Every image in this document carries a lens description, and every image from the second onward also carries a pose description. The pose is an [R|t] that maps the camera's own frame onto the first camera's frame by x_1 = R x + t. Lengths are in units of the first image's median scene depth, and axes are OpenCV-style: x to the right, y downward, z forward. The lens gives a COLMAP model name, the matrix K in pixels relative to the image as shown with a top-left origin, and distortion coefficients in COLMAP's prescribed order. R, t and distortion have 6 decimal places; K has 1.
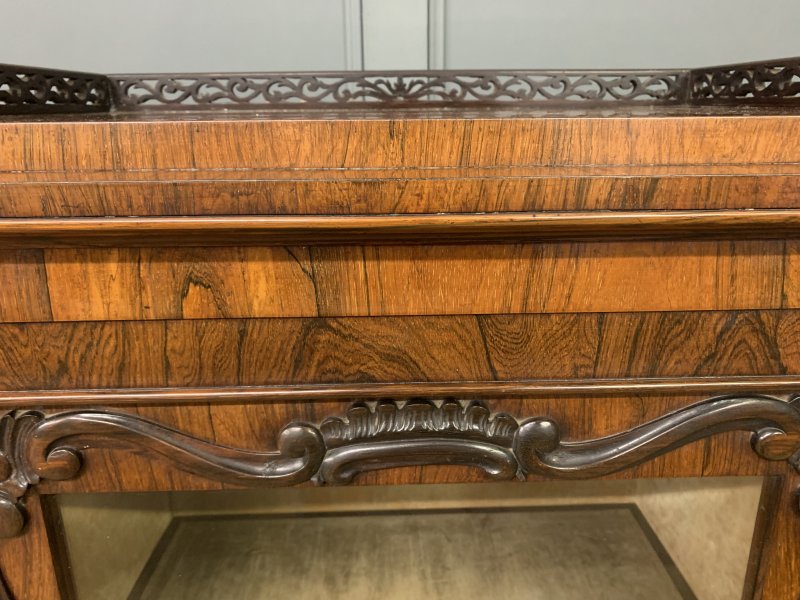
lens RADIAL K [[615.0, 0, 400.5], [0, 615.0, 295.7], [0, 0, 1]] dist [0.043443, -0.034174]
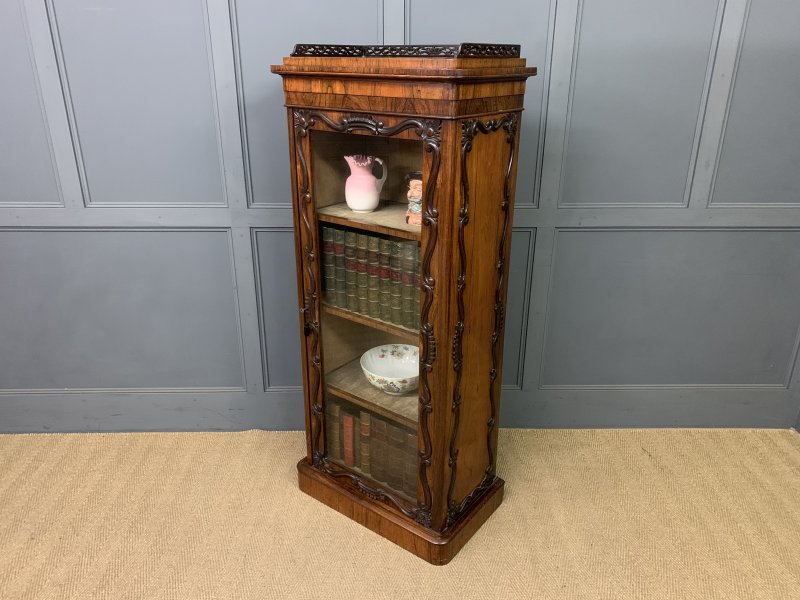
lens RADIAL K [[616.0, 0, 401.8], [0, 616.0, 295.8], [0, 0, 1]] dist [0.035855, -0.023340]
pose [[0.999860, 0.016733, -0.000253, 0.109851], [-0.016673, 0.997358, 0.070708, 1.427385], [0.001436, -0.070694, 0.997497, -4.630919]]
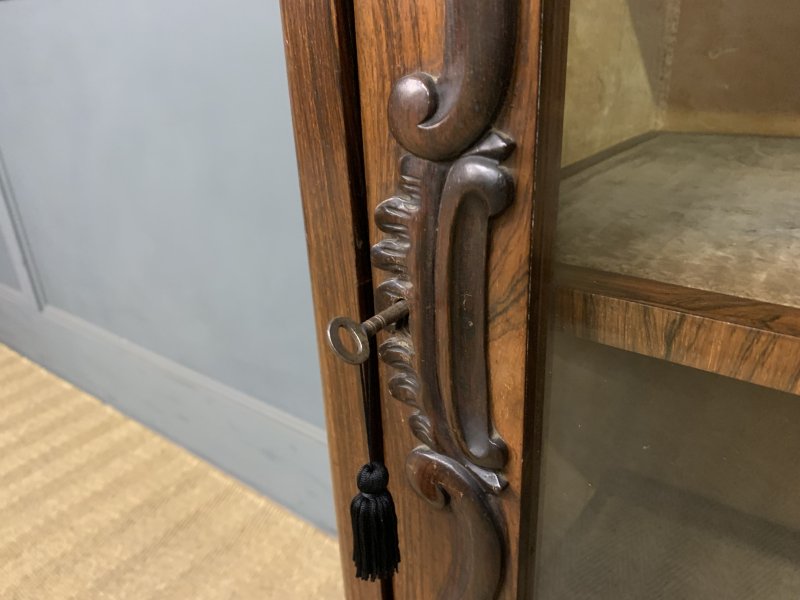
lens RADIAL K [[615.0, 0, 400.7], [0, 615.0, 298.5], [0, 0, 1]] dist [0.043443, -0.034174]
pose [[0.779090, 0.231093, -0.582765, -0.351834], [-0.156504, 0.971842, 0.176152, 1.933424], [0.607063, -0.046033, 0.793320, 1.055029]]
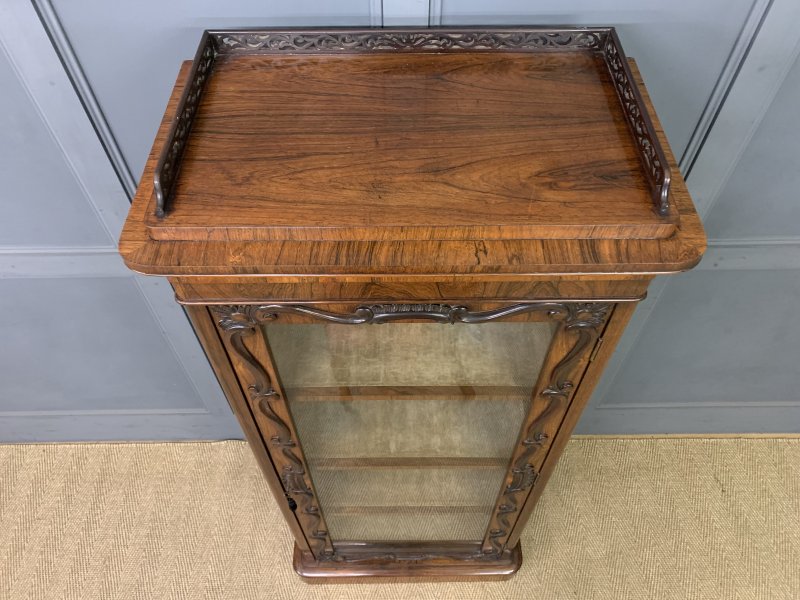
lens RADIAL K [[615.0, 0, 399.5], [0, 615.0, 291.7], [0, 0, 1]] dist [0.043443, -0.034174]
pose [[0.999840, 0.017160, -0.005015, -0.007906], [-0.011079, 0.814895, 0.579503, -1.304159], [0.014031, -0.579355, 0.814955, -0.989181]]
